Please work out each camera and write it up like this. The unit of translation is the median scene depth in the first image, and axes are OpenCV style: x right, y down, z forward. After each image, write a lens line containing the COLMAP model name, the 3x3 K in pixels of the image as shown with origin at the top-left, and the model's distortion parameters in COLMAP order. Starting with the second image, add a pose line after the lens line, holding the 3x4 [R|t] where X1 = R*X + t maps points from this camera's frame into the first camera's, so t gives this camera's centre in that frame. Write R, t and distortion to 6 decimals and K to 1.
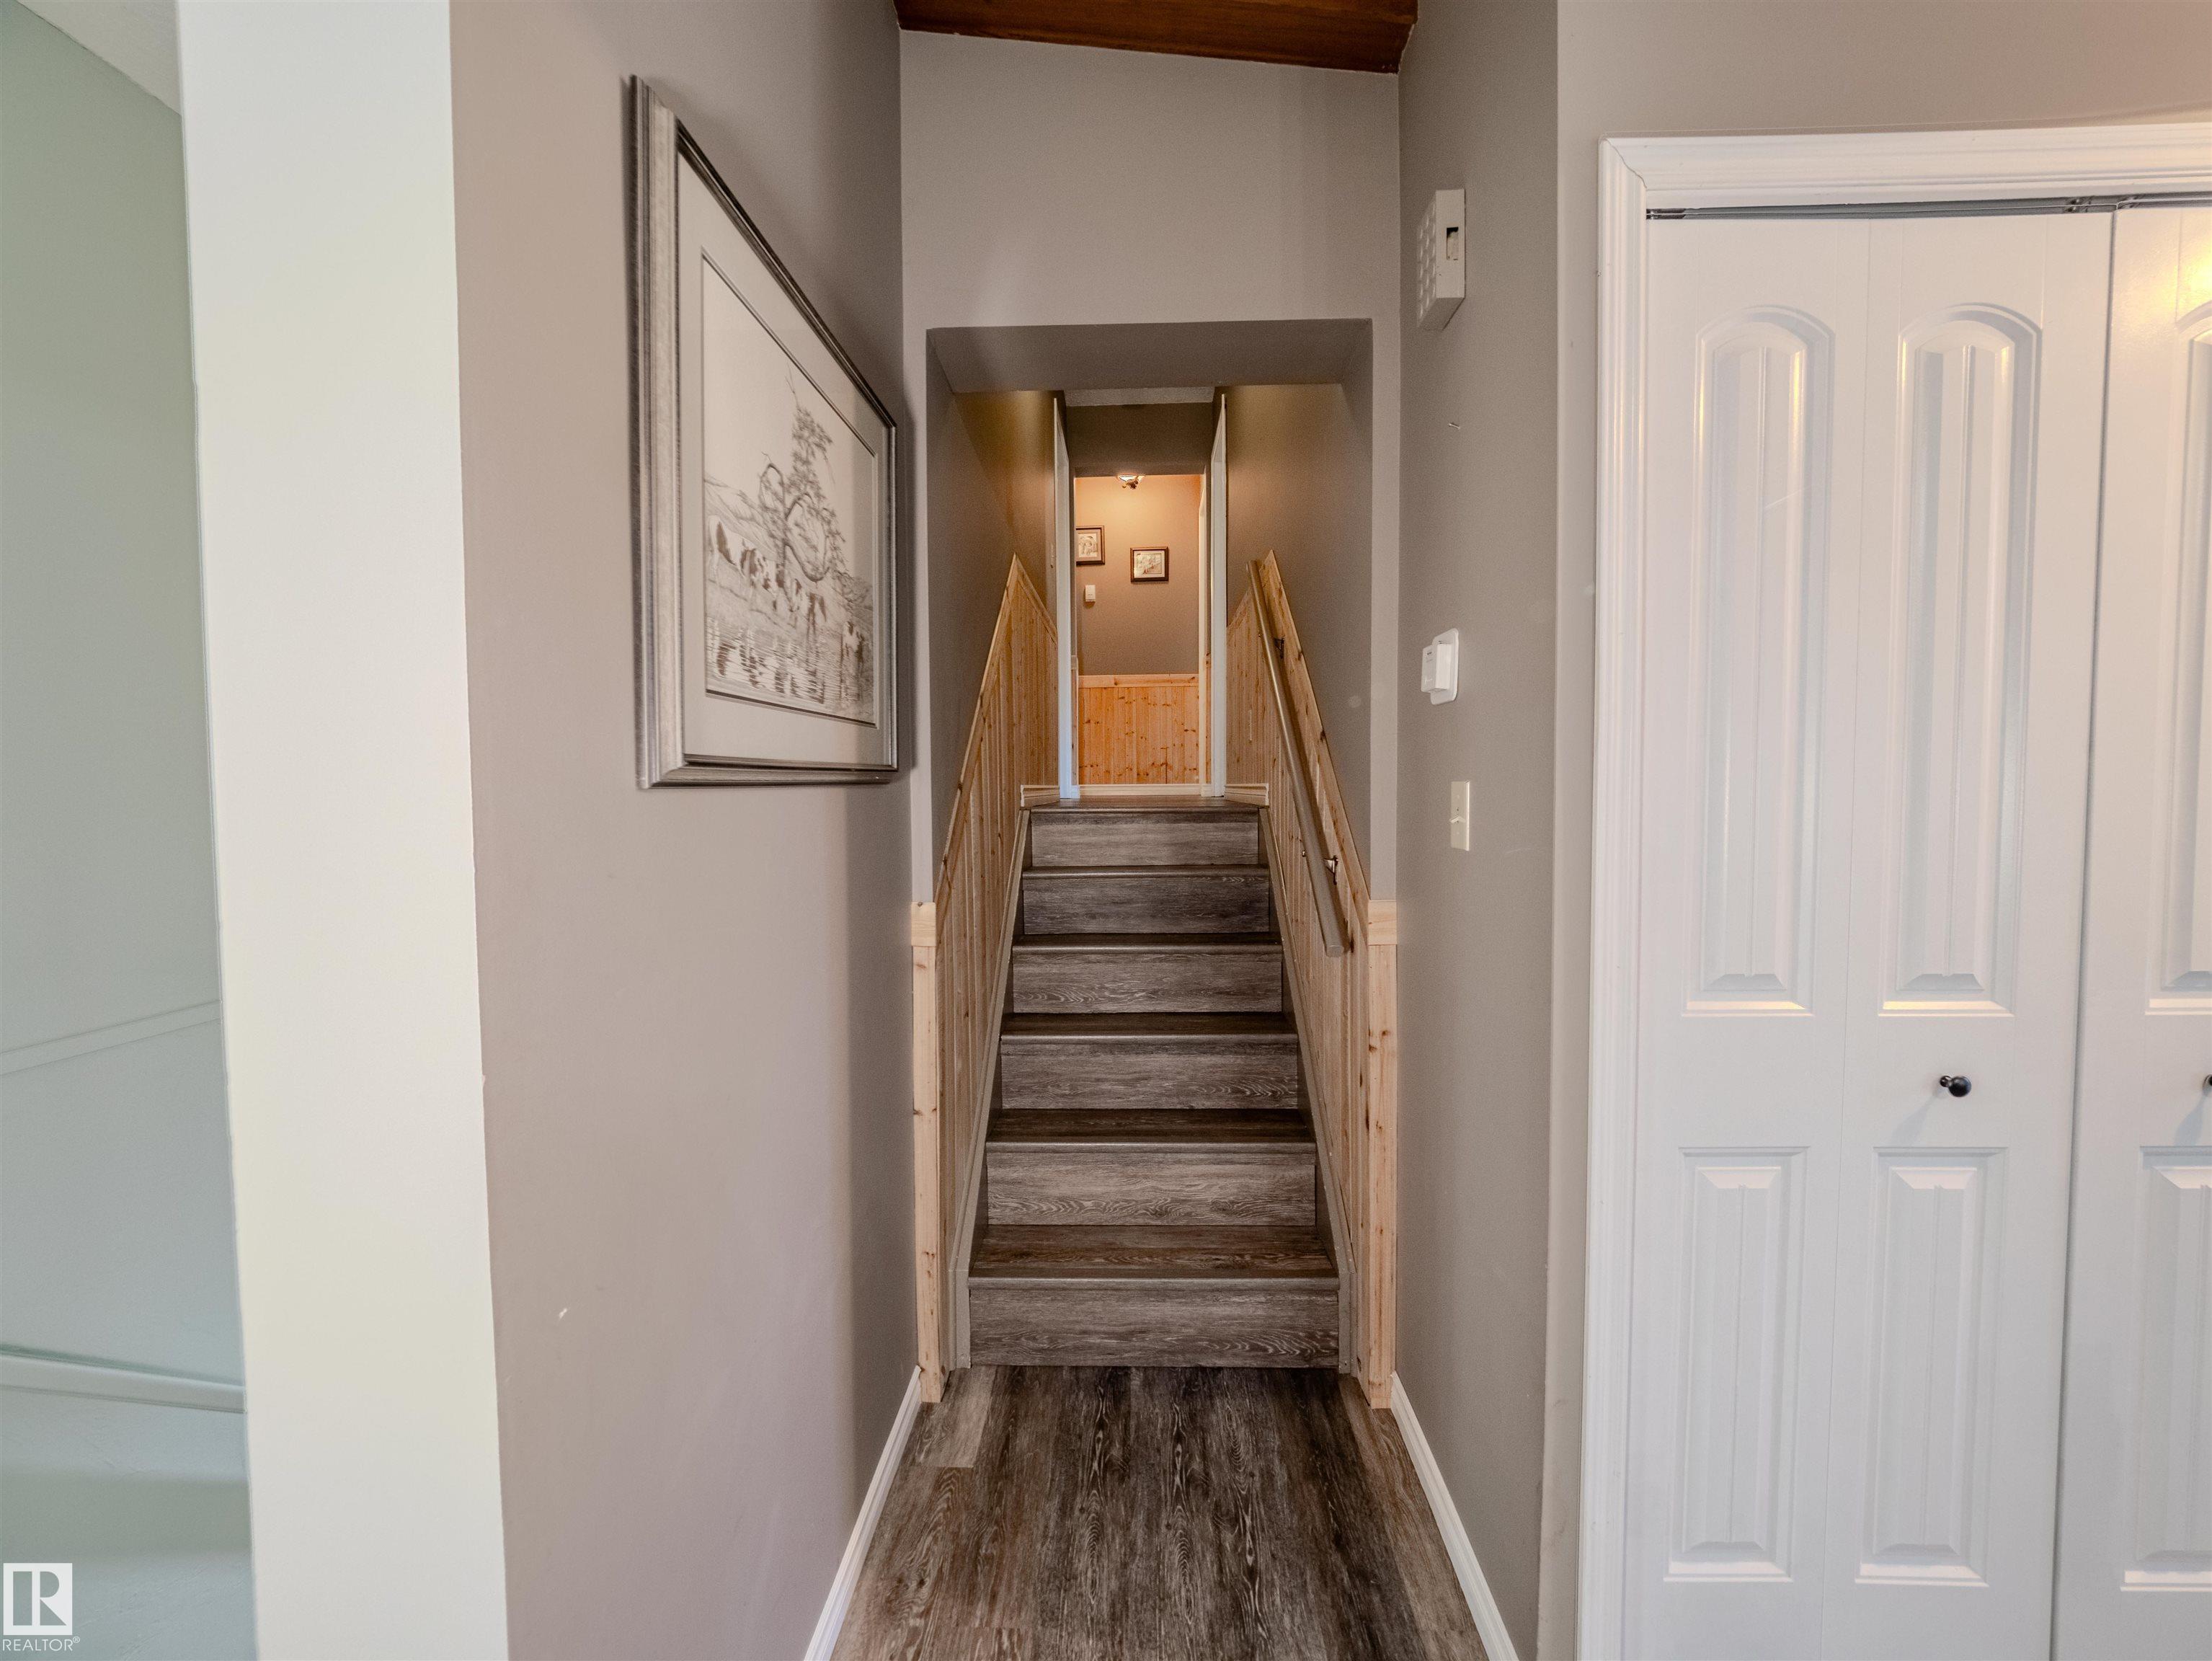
lens RADIAL K [[919.5, 0, 1109.8], [0, 919.5, 823.1], [0, 0, 1]] dist [0.009936, -0.011550]
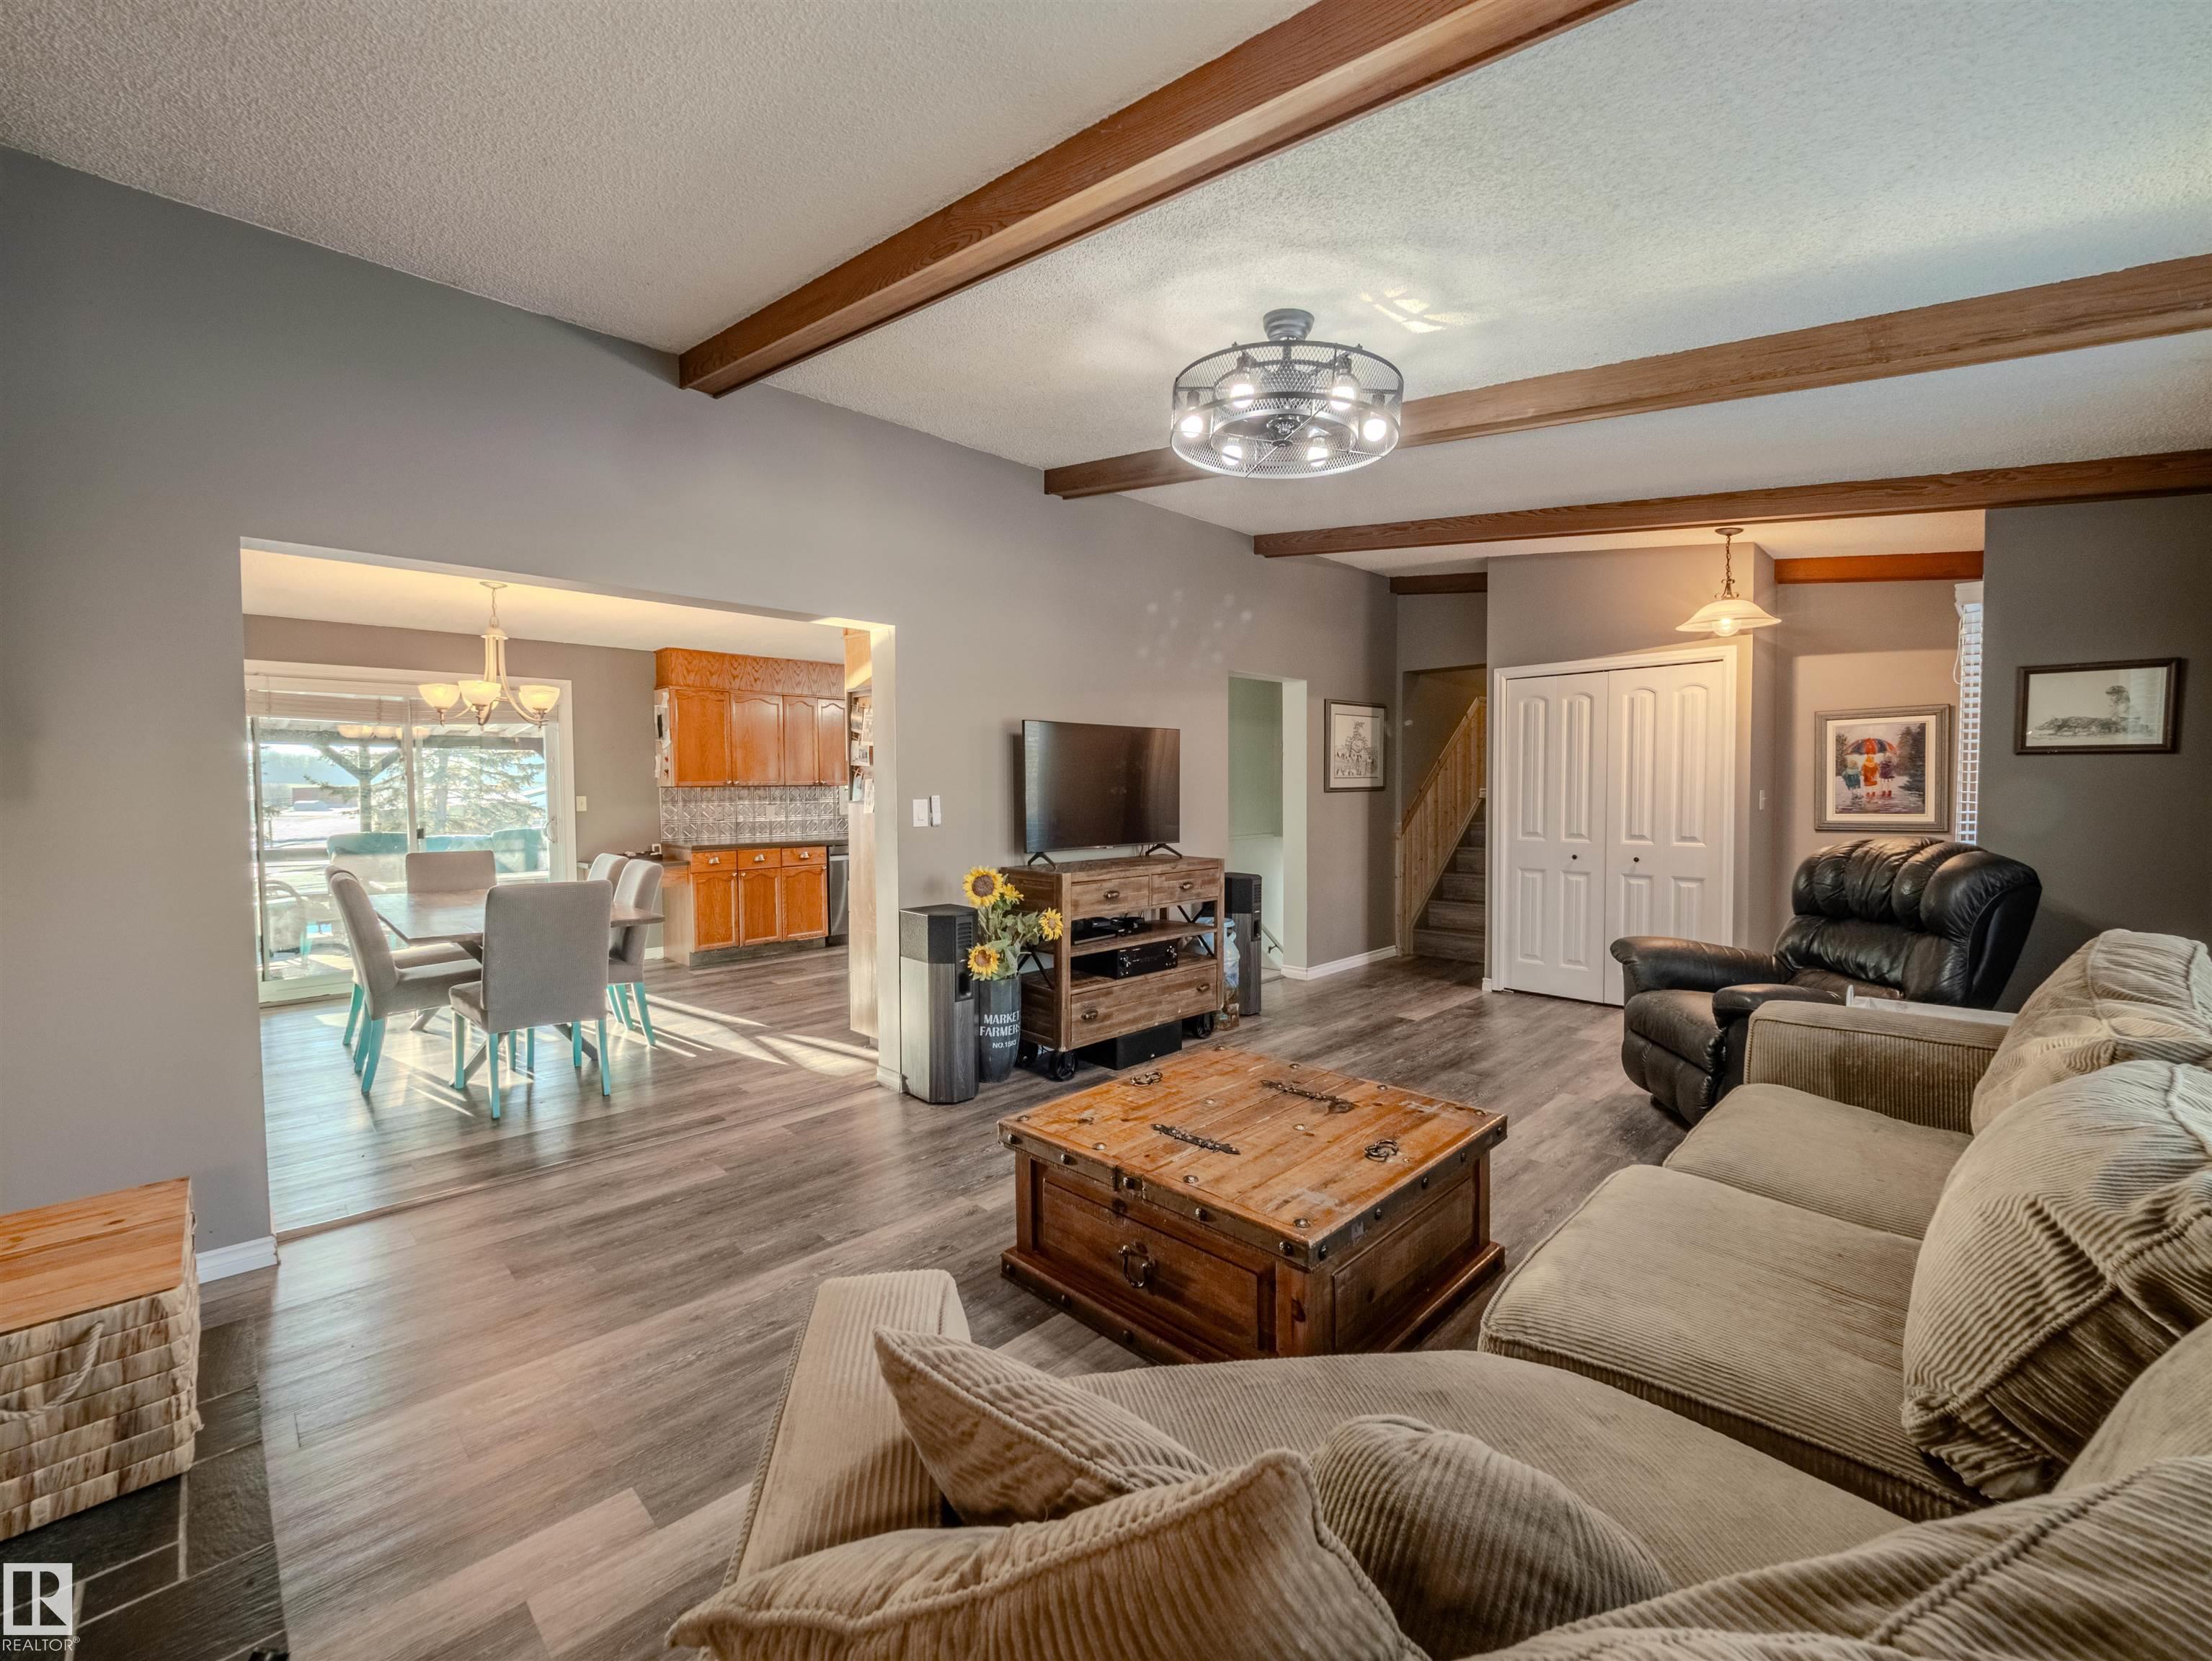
lens RADIAL K [[919.5, 0, 1109.8], [0, 919.5, 823.1], [0, 0, 1]] dist [0.009936, -0.011550]
pose [[0.731213, 0.030868, -0.681450, 2.343894], [-0.031912, 0.999430, 0.011029, 0.133944], [0.681402, 0.013682, 0.731781, -3.997271]]
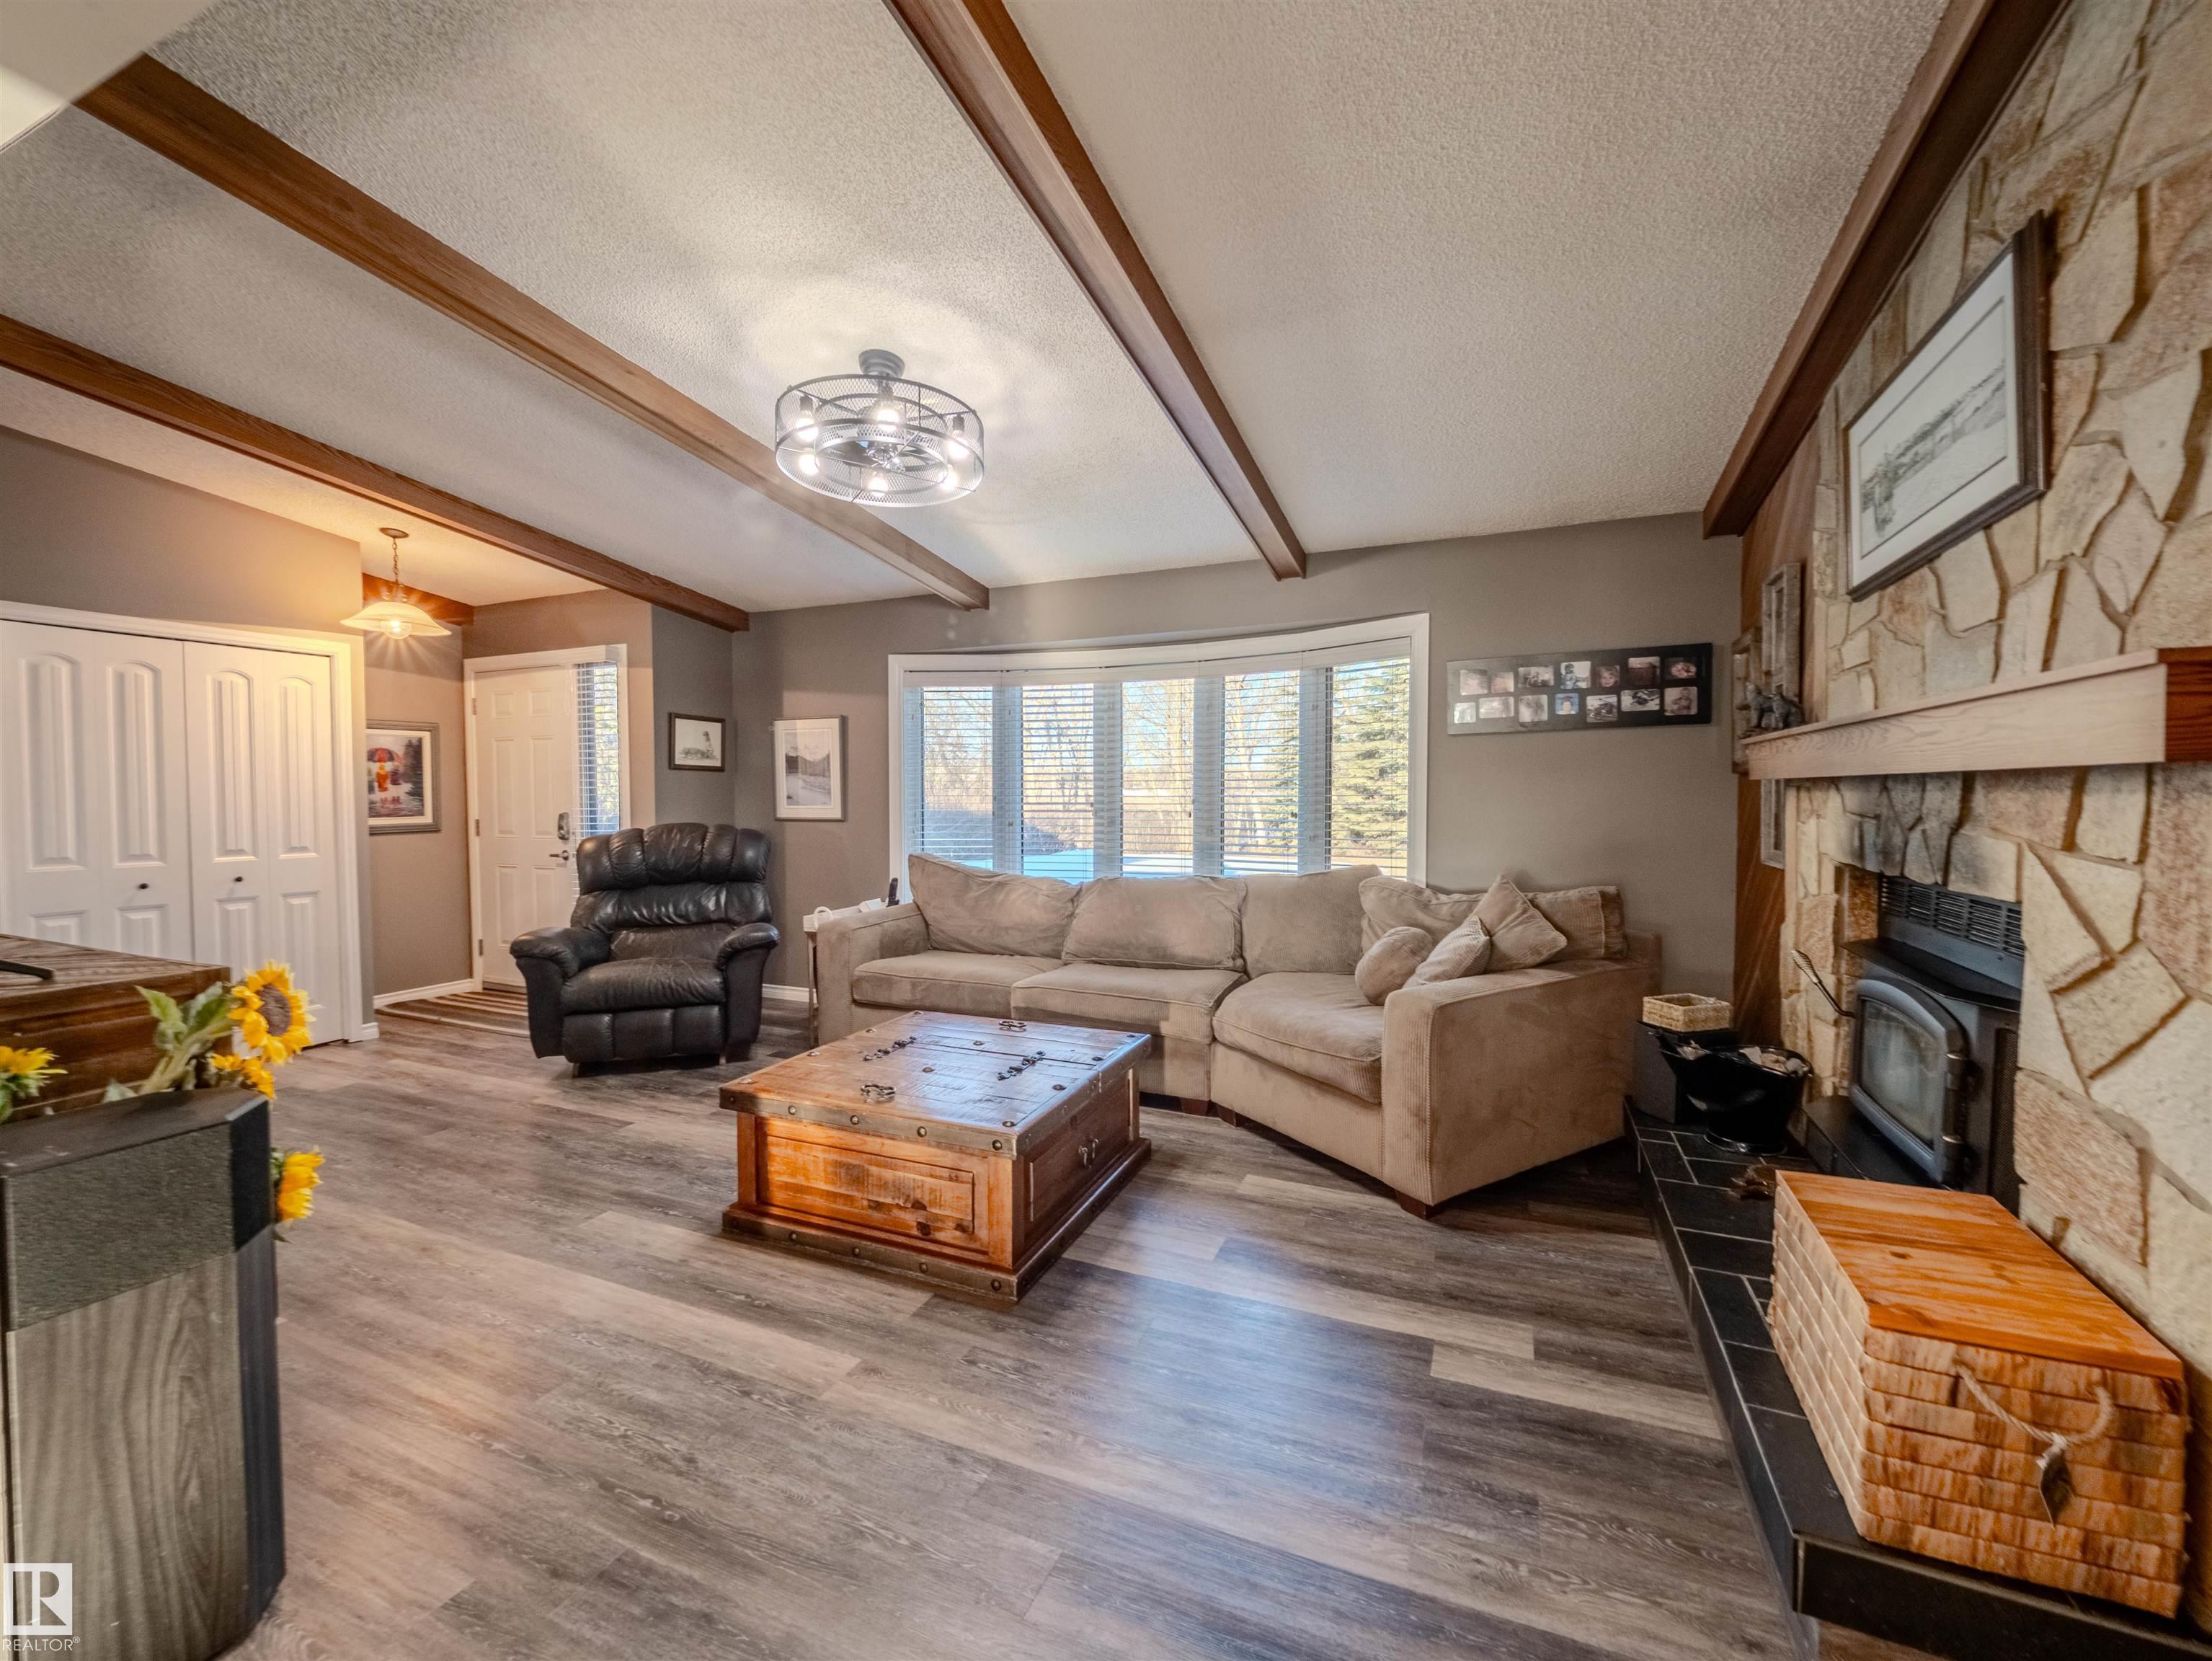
lens RADIAL K [[925.5, 0, 1102.1], [0, 925.5, 826.1], [0, 0, 1]] dist [-0.000169, -0.000149]
pose [[0.371690, -0.026008, 0.927993, -0.934928], [0.045030, 0.998936, 0.009960, 0.184550], [-0.927264, 0.038085, 0.372465, -3.549463]]
